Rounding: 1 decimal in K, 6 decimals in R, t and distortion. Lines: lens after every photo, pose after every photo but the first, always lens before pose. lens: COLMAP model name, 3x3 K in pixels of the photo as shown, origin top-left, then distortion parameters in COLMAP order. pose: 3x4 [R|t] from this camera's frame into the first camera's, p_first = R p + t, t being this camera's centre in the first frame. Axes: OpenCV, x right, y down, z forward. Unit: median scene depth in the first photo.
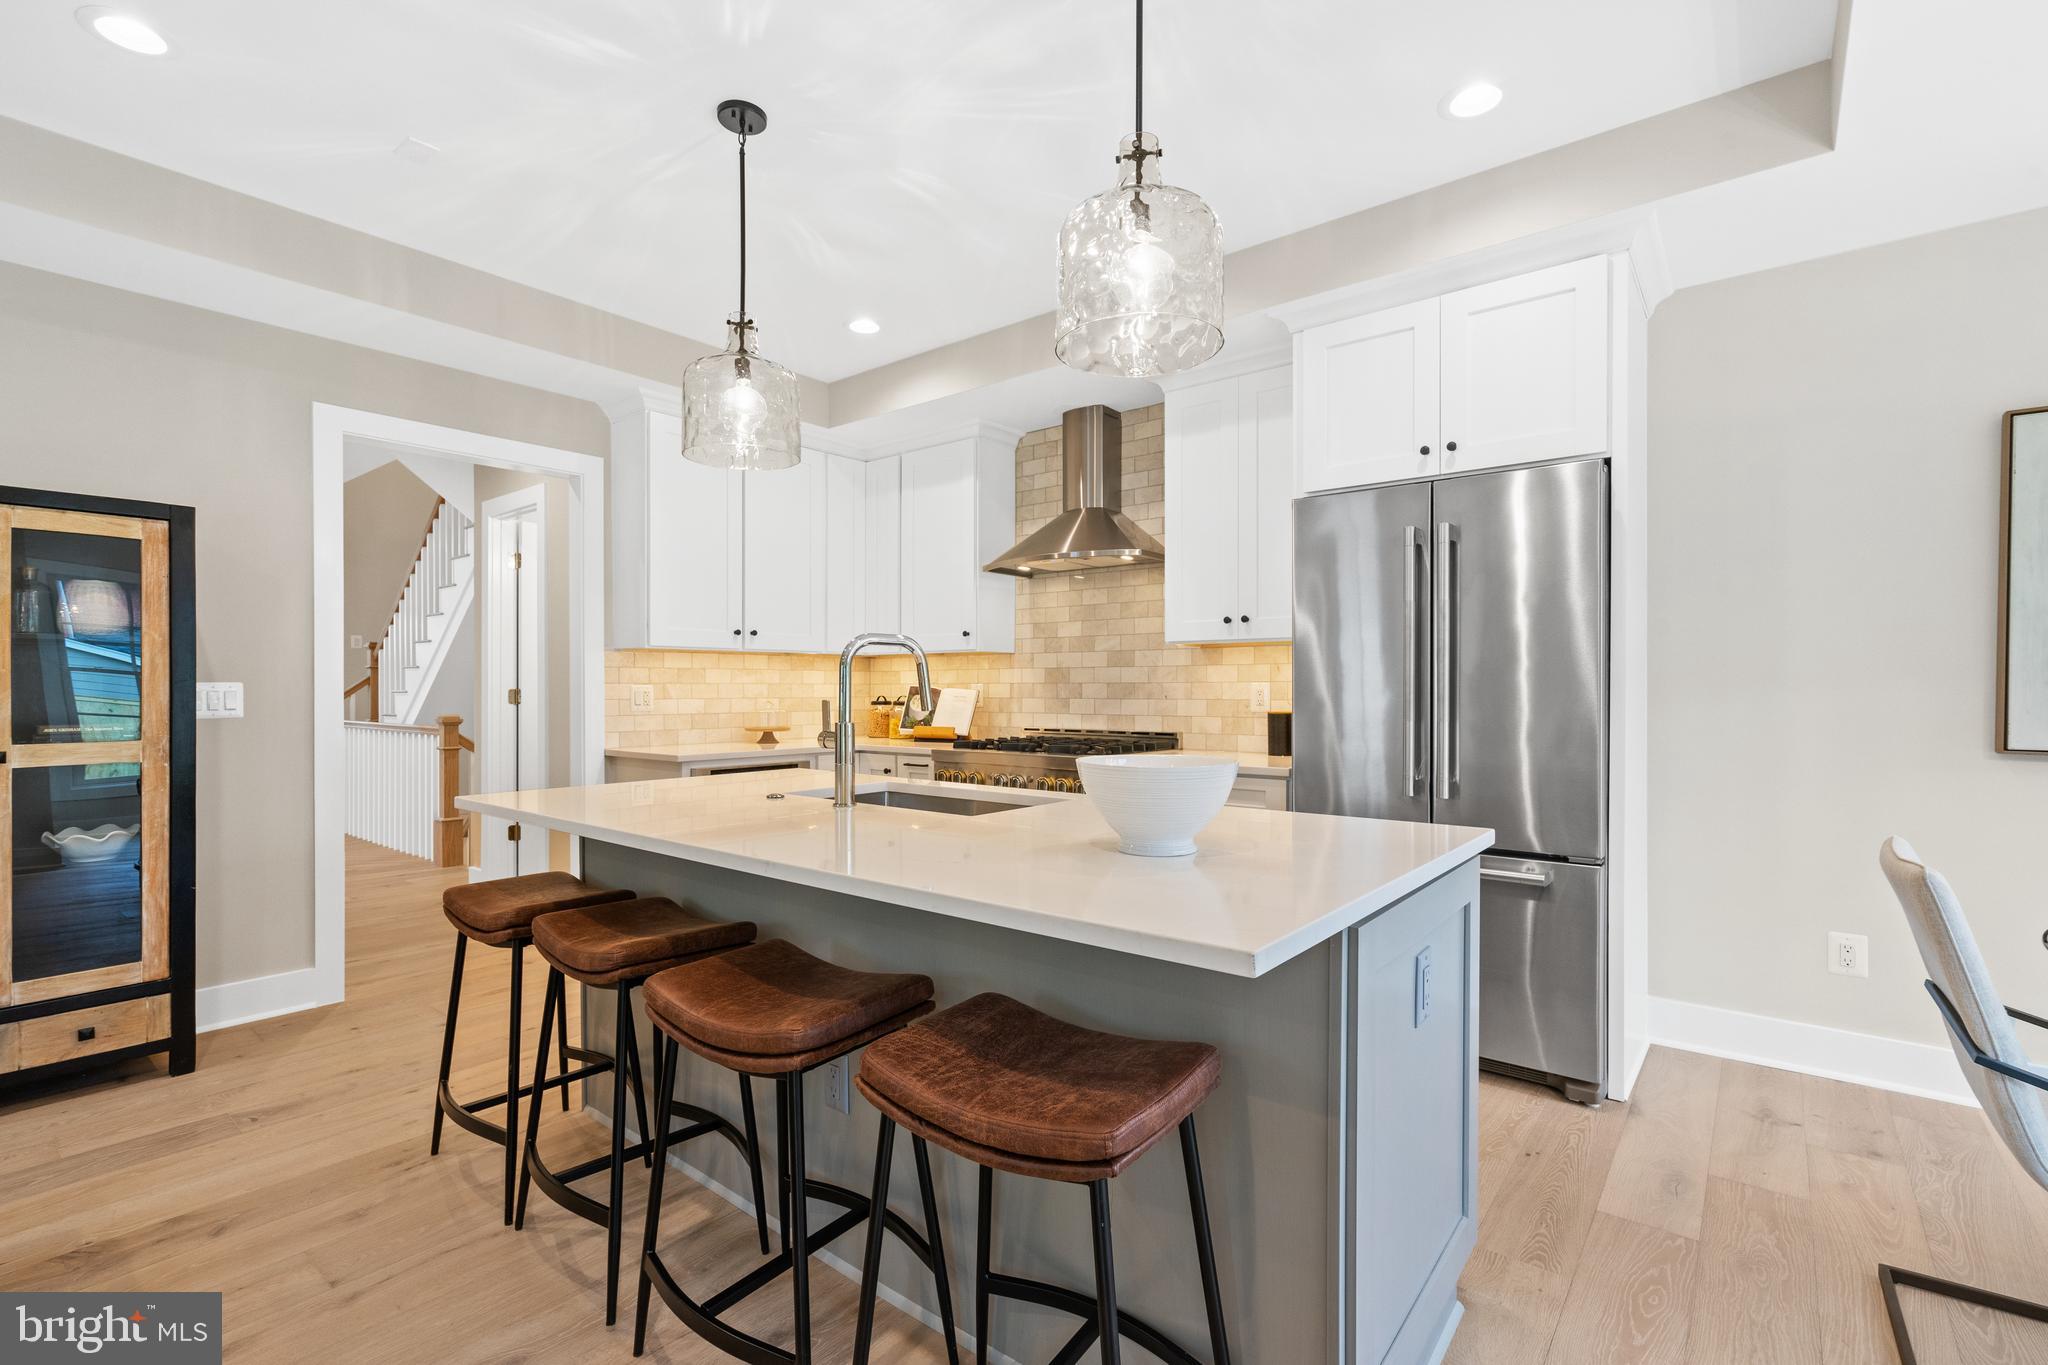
lens RADIAL K [[928.6, 0, 1006.1], [0, 928.6, 691.2], [0, 0, 1]] dist [-0.005642, 0.001403]
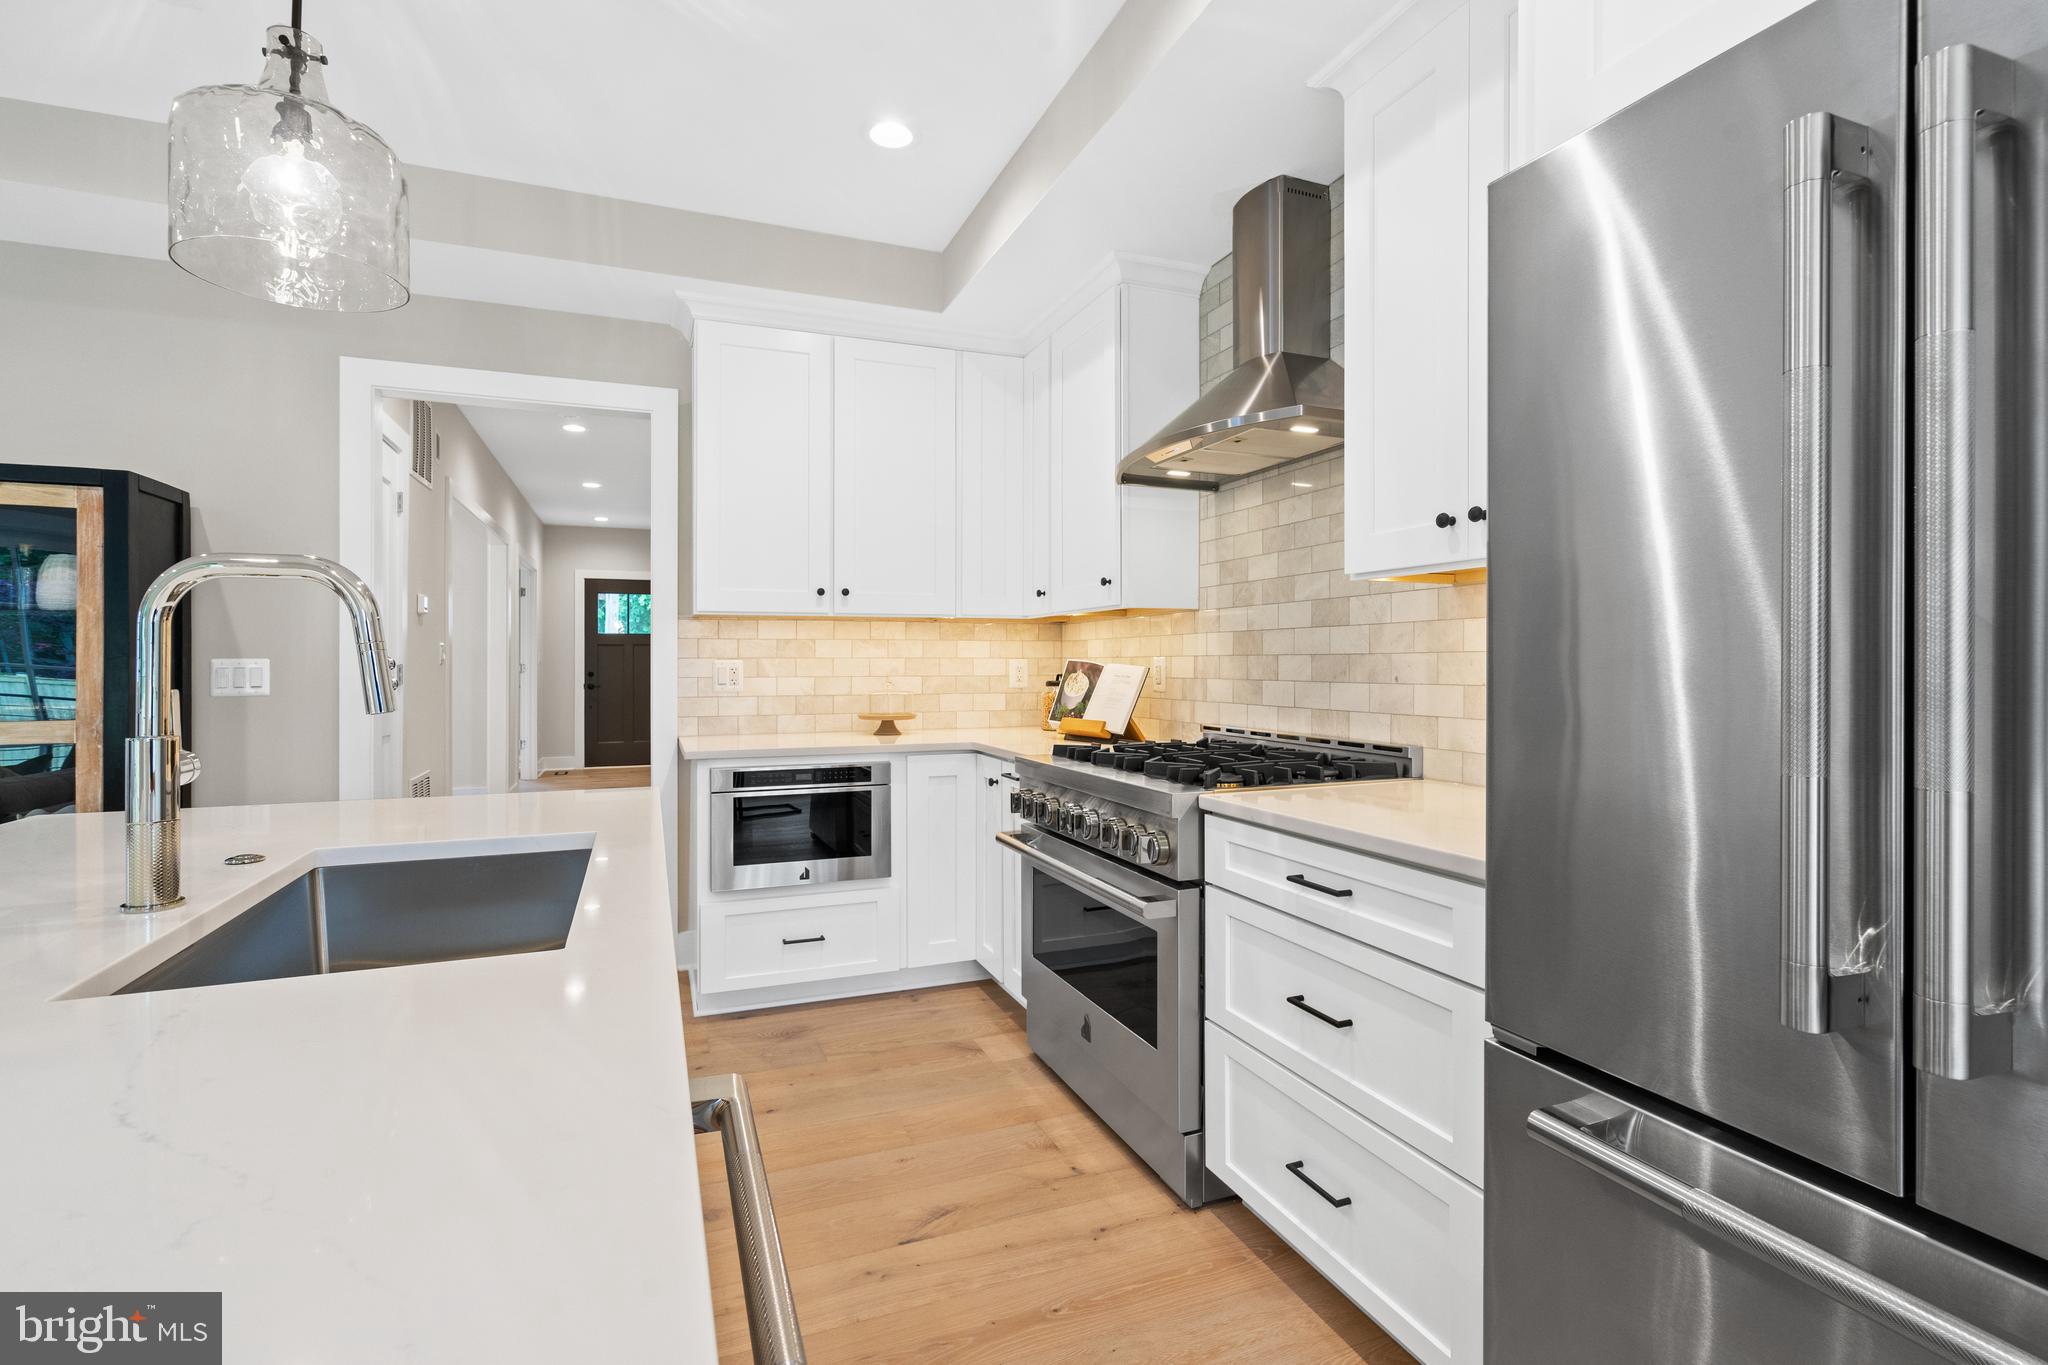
lens RADIAL K [[928.6, 0, 1019.2], [0, 928.6, 661.0], [0, 0, 1]] dist [-0.005642, 0.001403]
pose [[0.875318, -0.001952, -0.483544, 0.248303], [-0.000390, 0.999989, -0.004744, -0.002120], [0.483548, 0.004341, 0.875307, 0.430283]]
